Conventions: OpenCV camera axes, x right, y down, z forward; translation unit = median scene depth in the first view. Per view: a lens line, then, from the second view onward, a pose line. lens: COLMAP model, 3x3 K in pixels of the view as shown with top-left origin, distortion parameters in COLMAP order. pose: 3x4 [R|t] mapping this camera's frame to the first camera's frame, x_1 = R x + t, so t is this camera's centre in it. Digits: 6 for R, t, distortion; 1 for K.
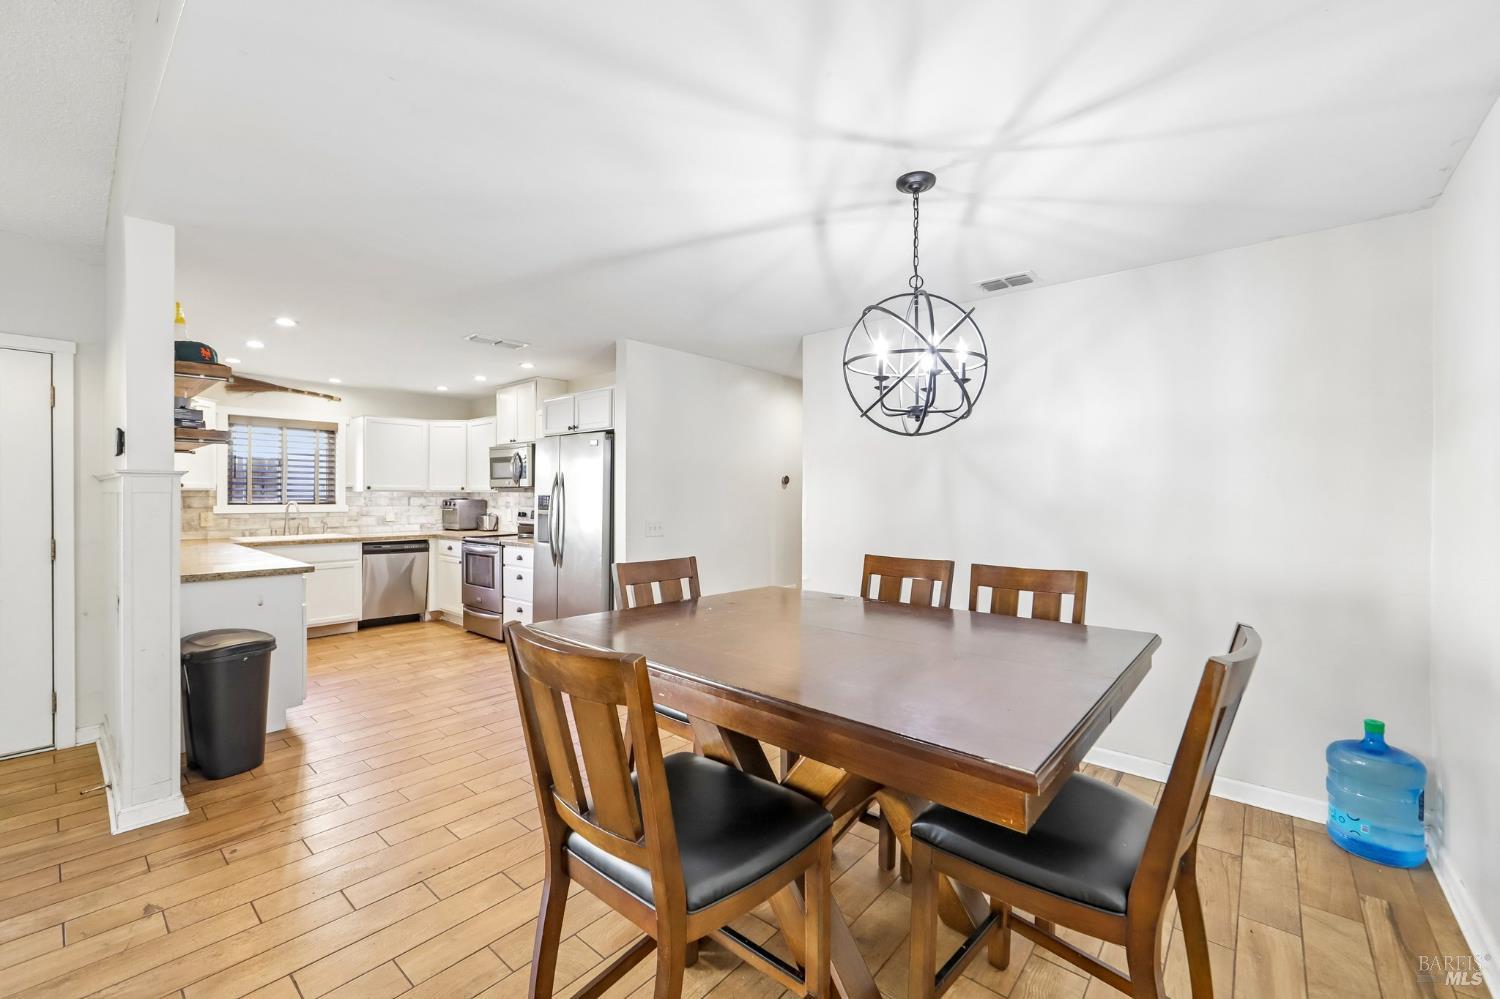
lens RADIAL K [[604.7, 0, 758.5], [0, 604.7, 496.3], [0, 0, 1]] dist [-0.009656, 0.000341]
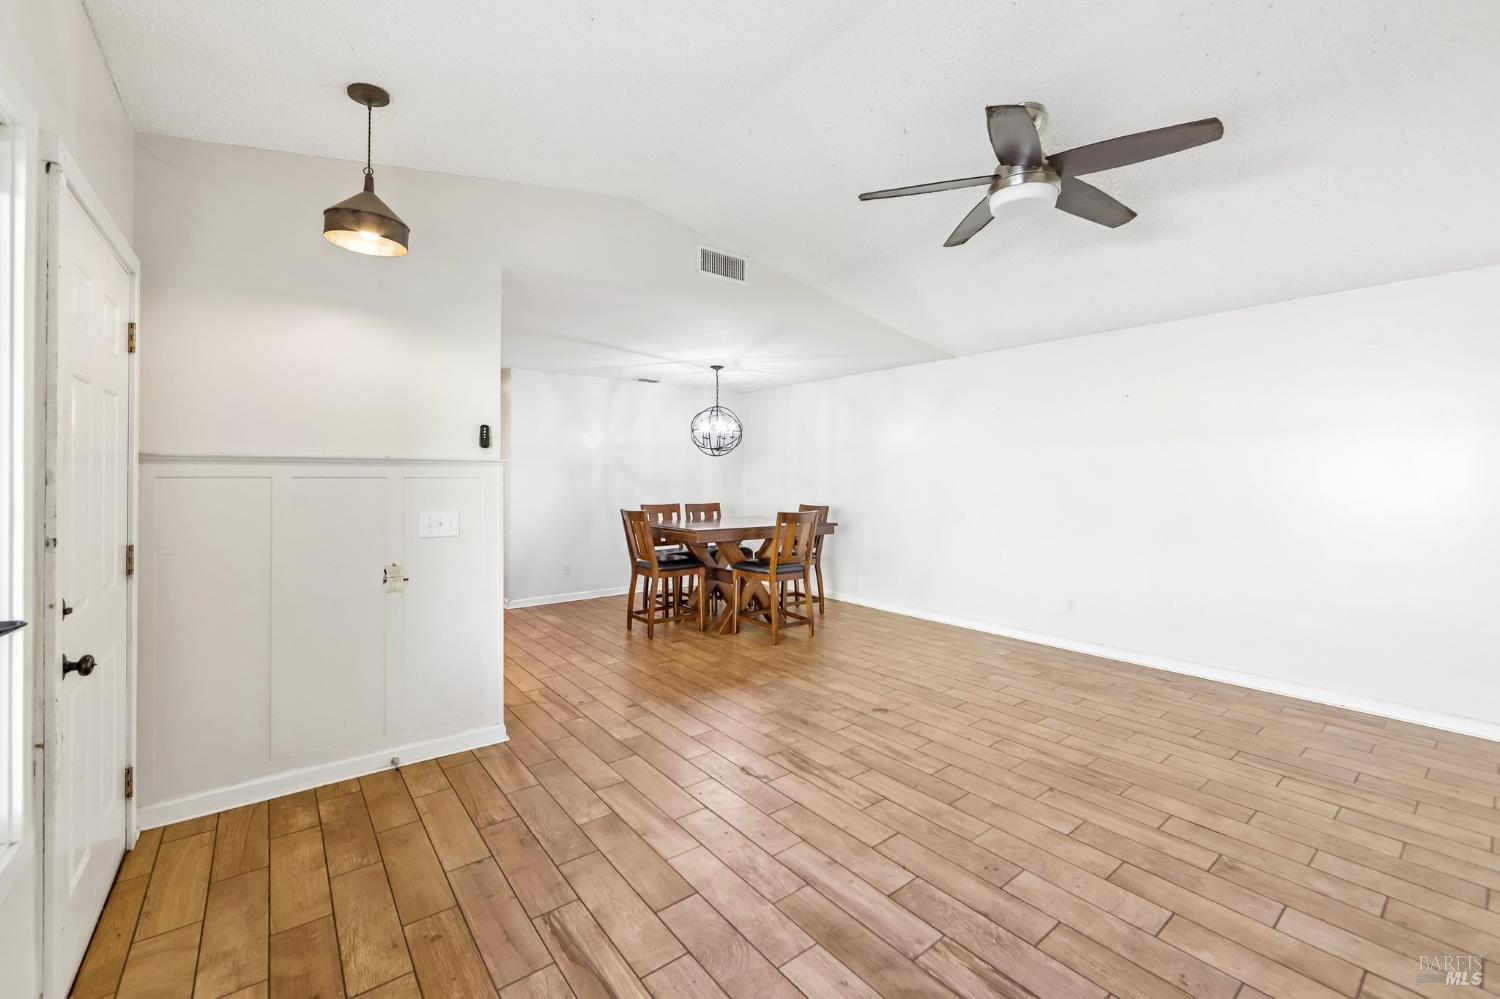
lens RADIAL K [[618.3, 0, 761.6], [0, 618.3, 468.1], [0, 0, 1]] dist [-0.010710, 0.000325]
pose [[0.195934, 0.010068, 0.980565, -2.025424], [-0.002281, 0.999949, -0.009812, -0.012350], [-0.980614, -0.000314, 0.195947, 0.175420]]
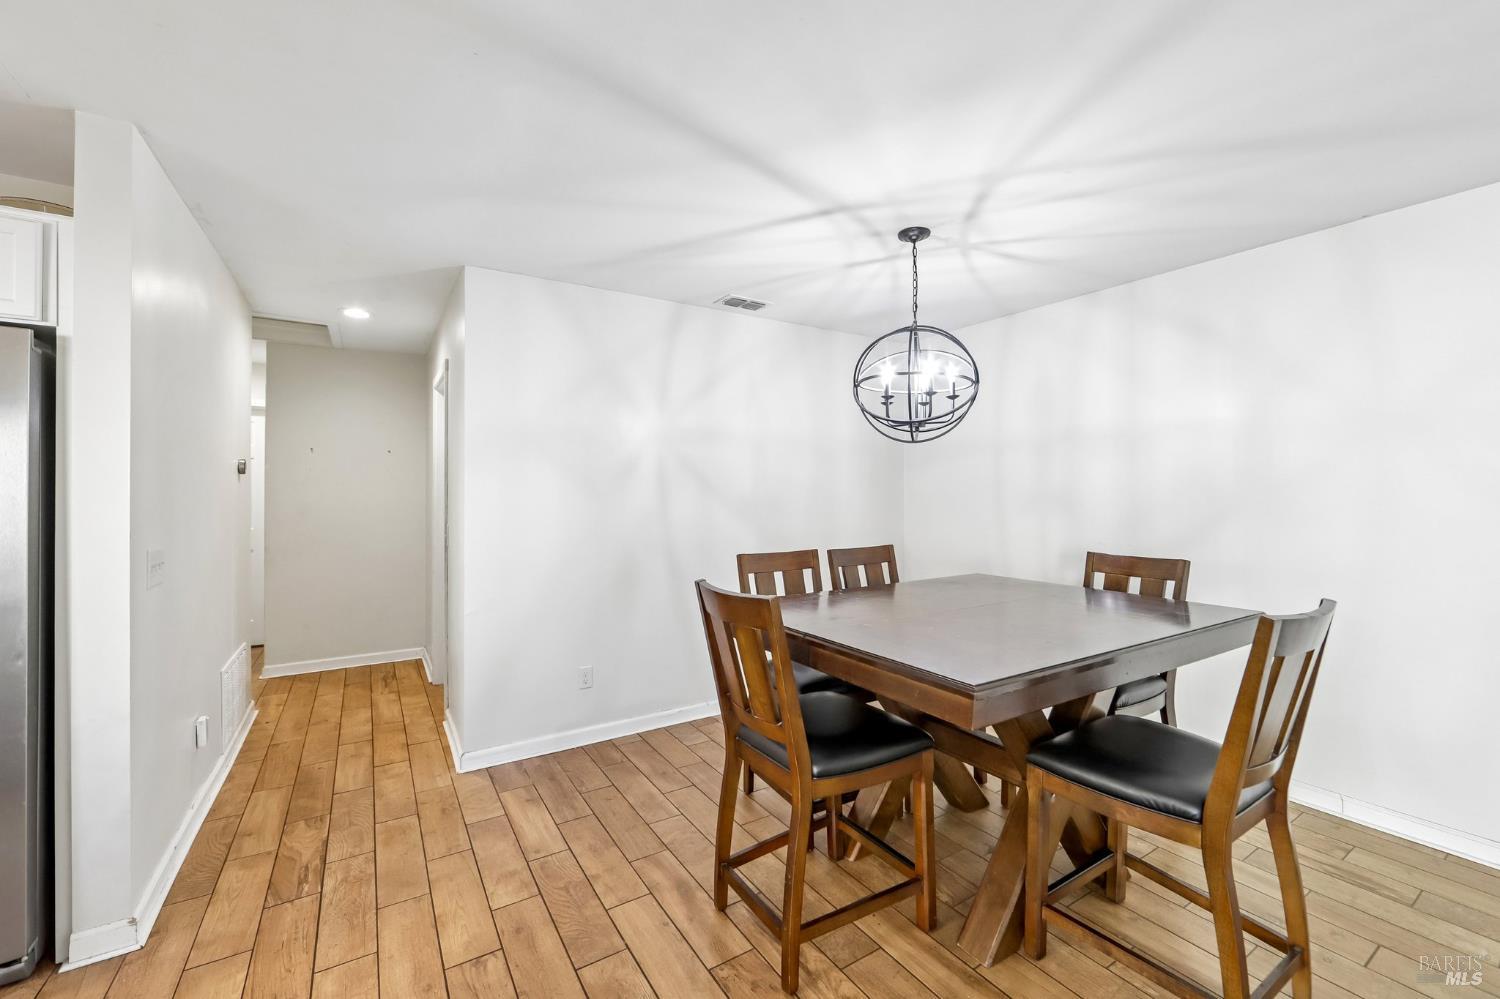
lens RADIAL K [[623.6, 0, 764.3], [0, 623.6, 490.1], [0, 0, 1]] dist [0.001128, 0.000045]
pose [[0.294544, -0.001941, 0.955636, -0.816614], [0.005845, 0.999983, 0.000229, -0.005643], [-0.955620, 0.005519, 0.294550, 0.727555]]
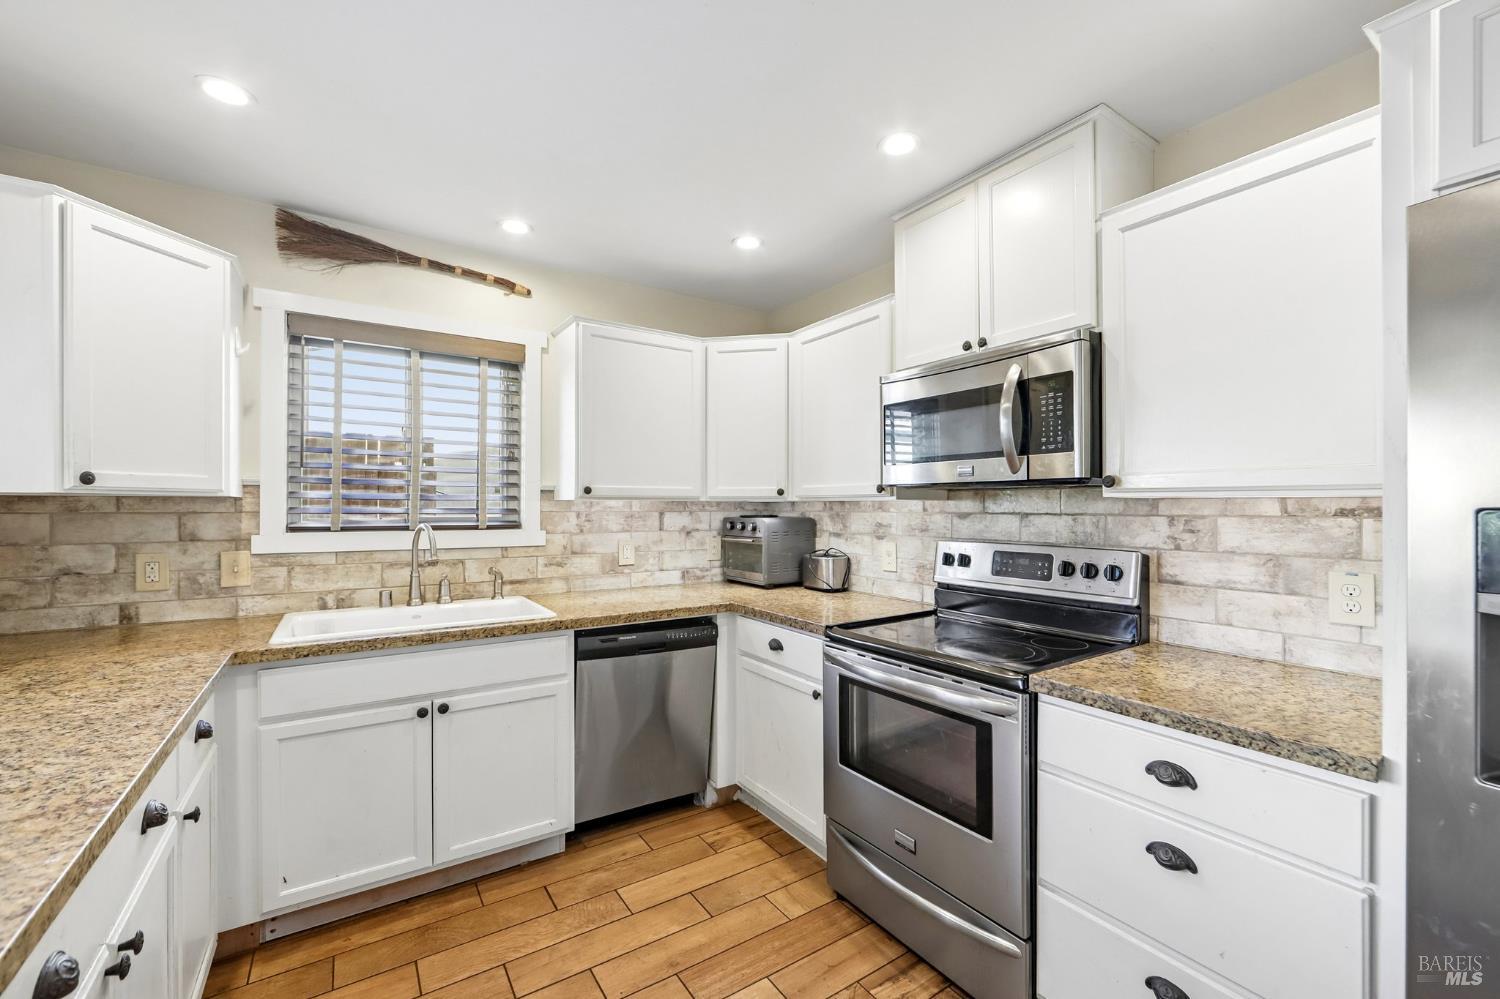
lens RADIAL K [[622.2, 0, 752.7], [0, 622.2, 504.0], [0, 0, 1]] dist [-0.006348, 0.000339]
pose [[0.959328, -0.003435, -0.282271, -0.949182], [0.001432, 0.999972, -0.007300, -0.003279], [0.282289, 0.006599, 0.959307, 1.413639]]
